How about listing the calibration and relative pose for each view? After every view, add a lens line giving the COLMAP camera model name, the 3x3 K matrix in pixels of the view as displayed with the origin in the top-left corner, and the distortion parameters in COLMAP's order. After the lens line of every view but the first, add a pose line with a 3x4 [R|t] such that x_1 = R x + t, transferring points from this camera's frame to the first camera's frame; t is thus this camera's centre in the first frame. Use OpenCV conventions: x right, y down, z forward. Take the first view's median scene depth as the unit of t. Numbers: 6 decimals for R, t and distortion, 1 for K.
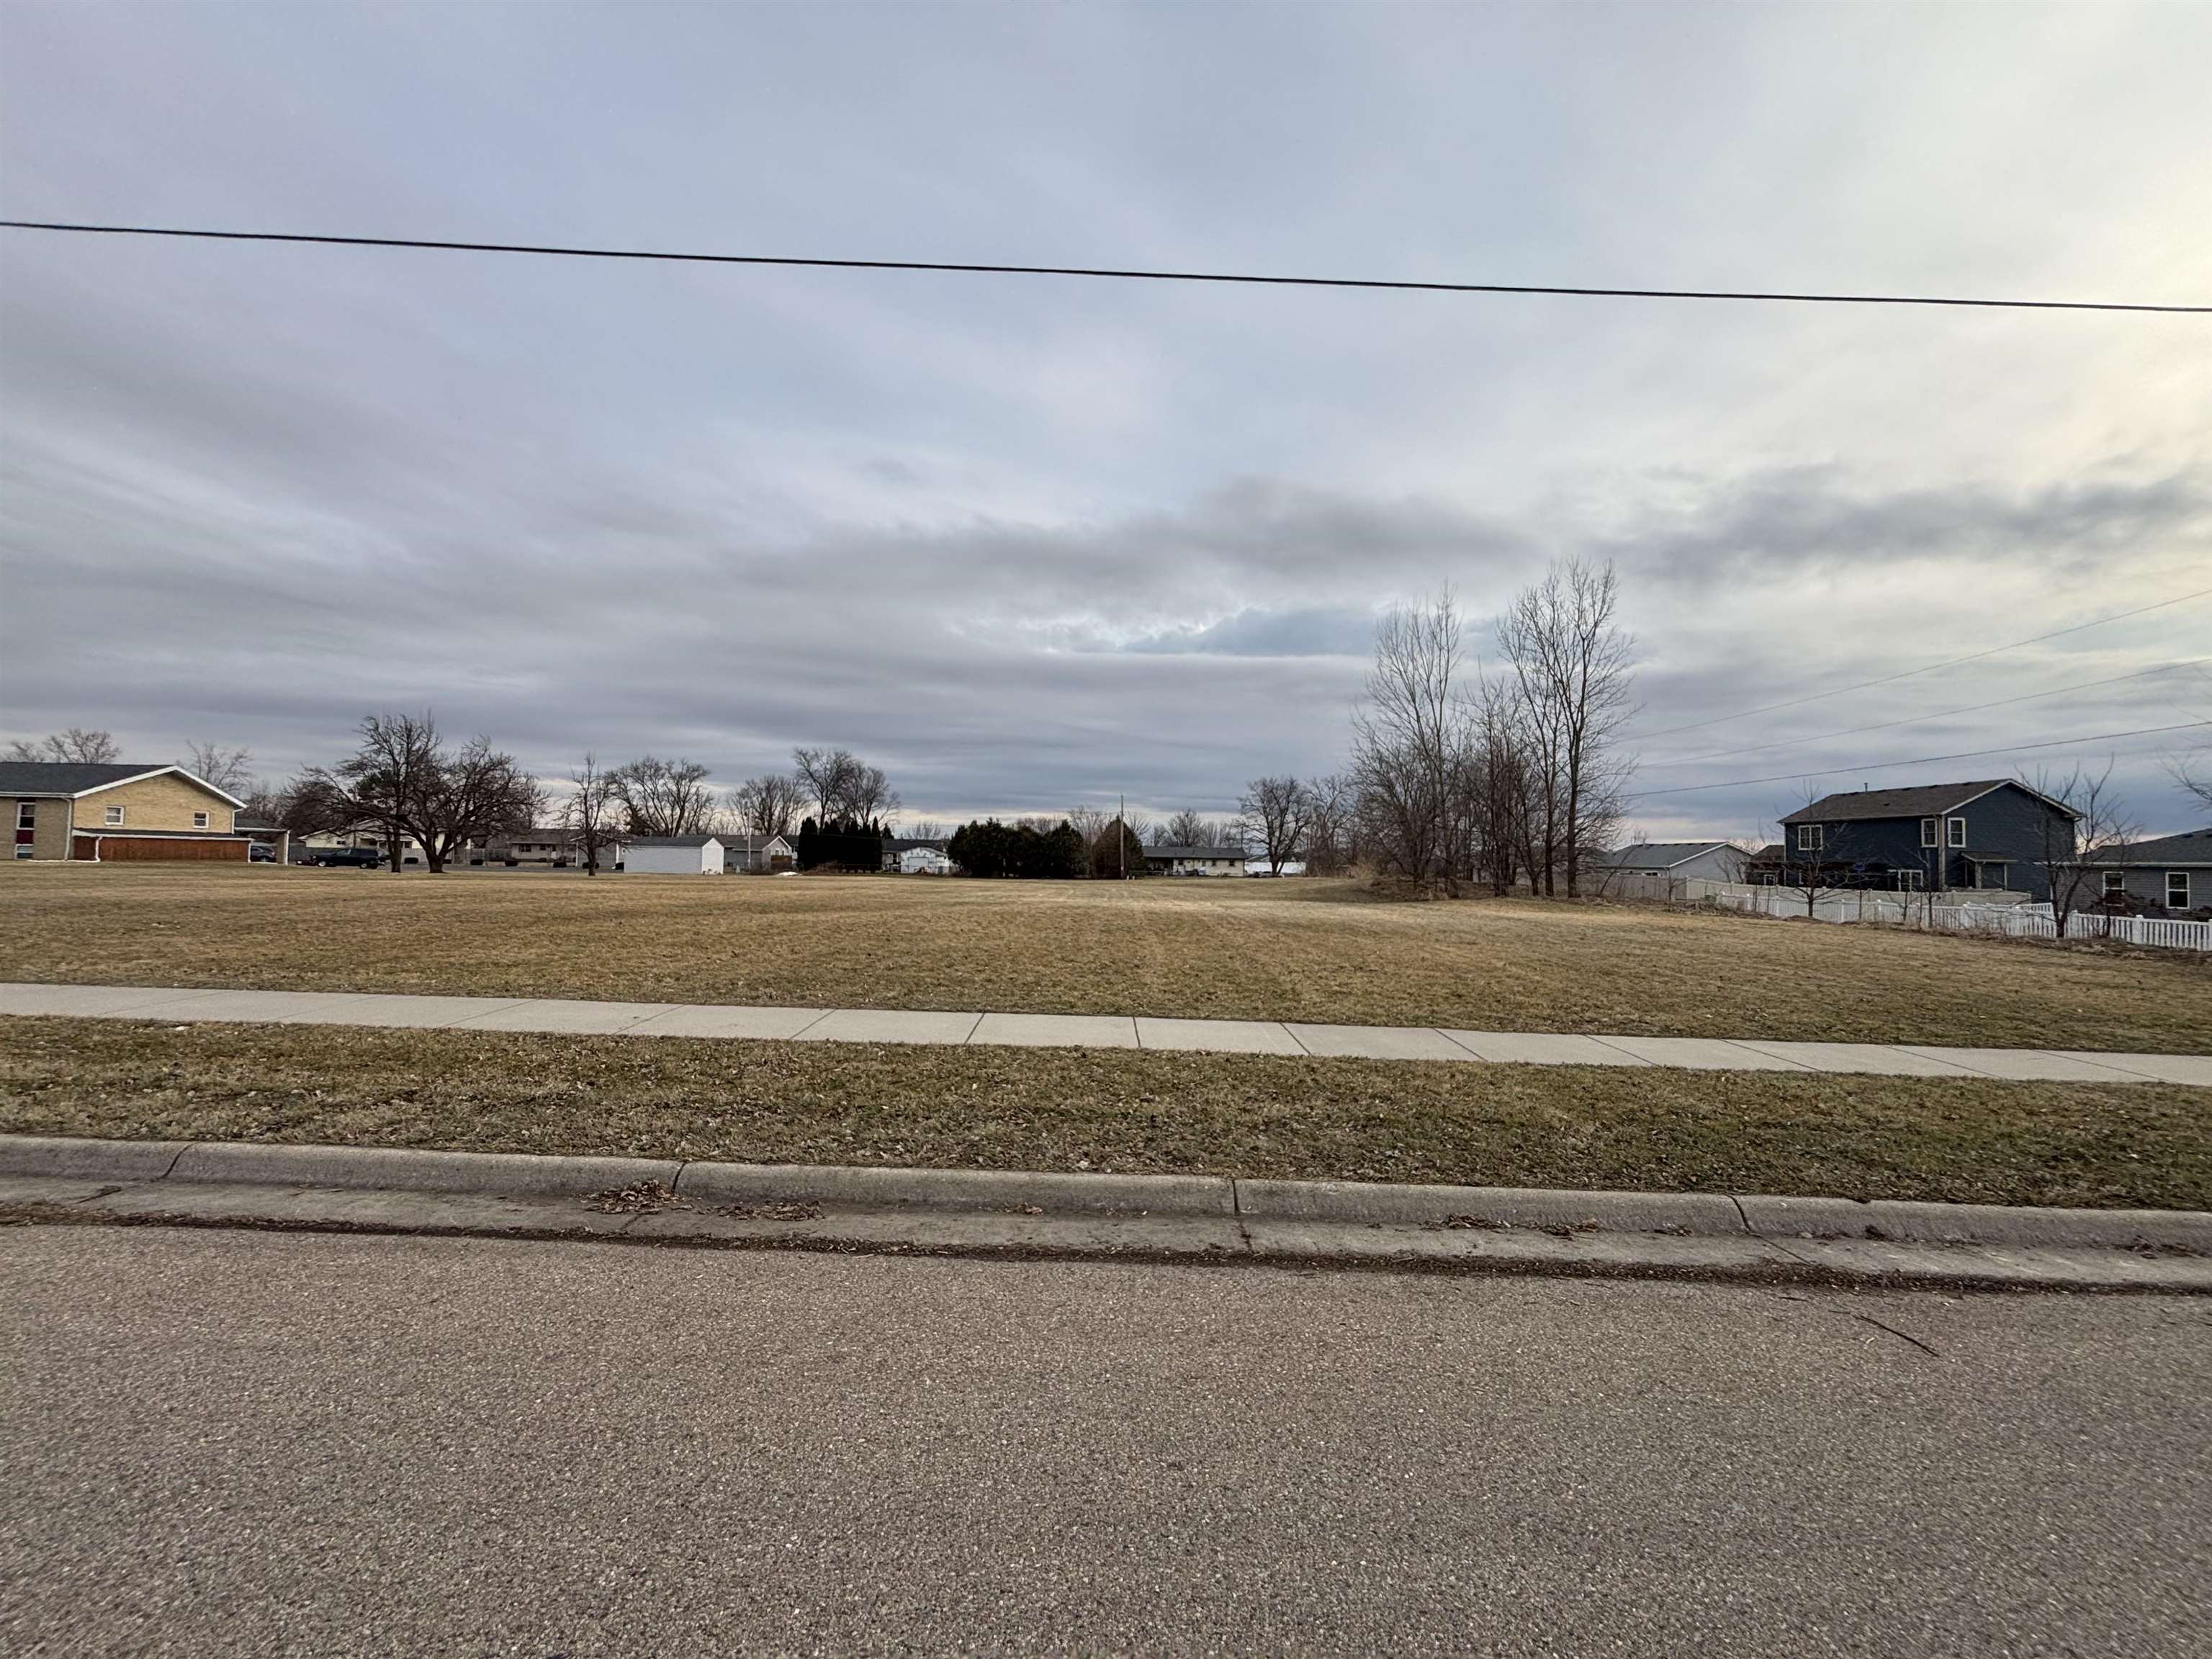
lens RADIAL K [[880.0, 0, 1106.0], [0, 880.0, 829.5], [0, 0, 1]] dist [-0.000967, -0.002882]
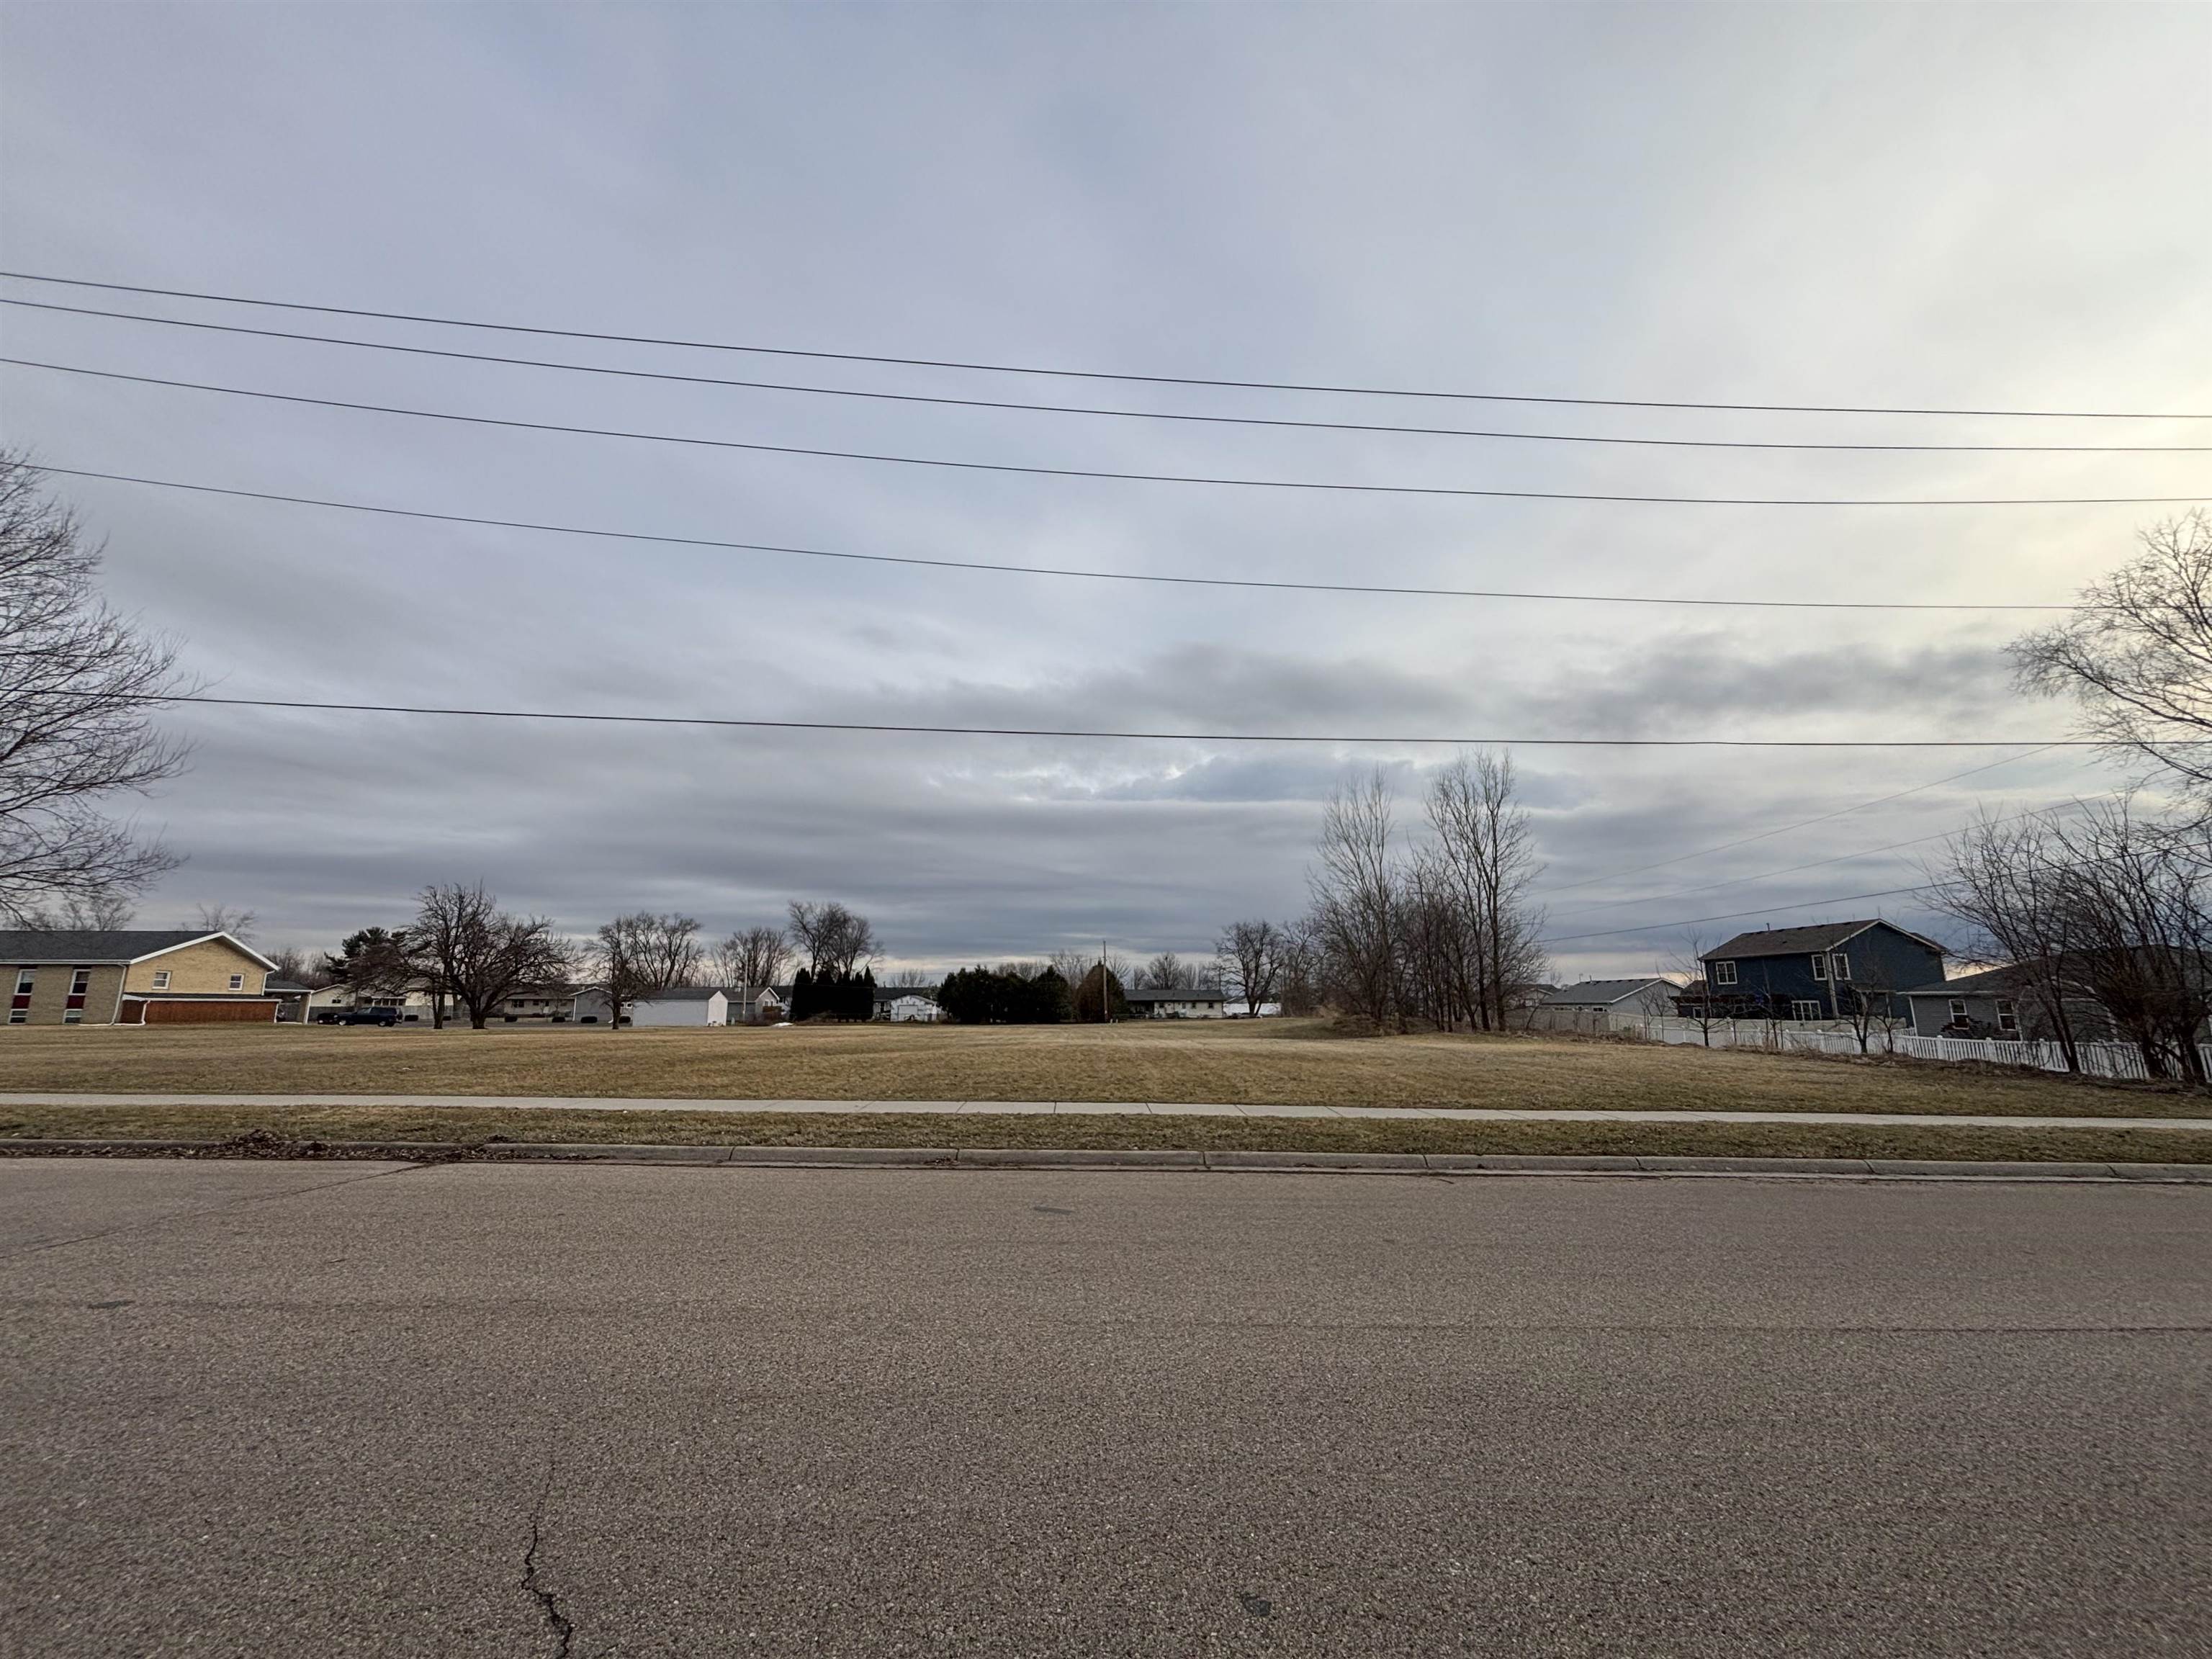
lens RADIAL K [[911.2, 0, 1031.2], [0, 911.2, 776.7], [0, 0, 1]] dist [0.002173, -0.000269]
pose [[0.998517, -0.030582, -0.045045, -0.012643], [0.020522, 0.977725, -0.208884, -0.005097], [0.050430, 0.207650, 0.976902, -0.118589]]
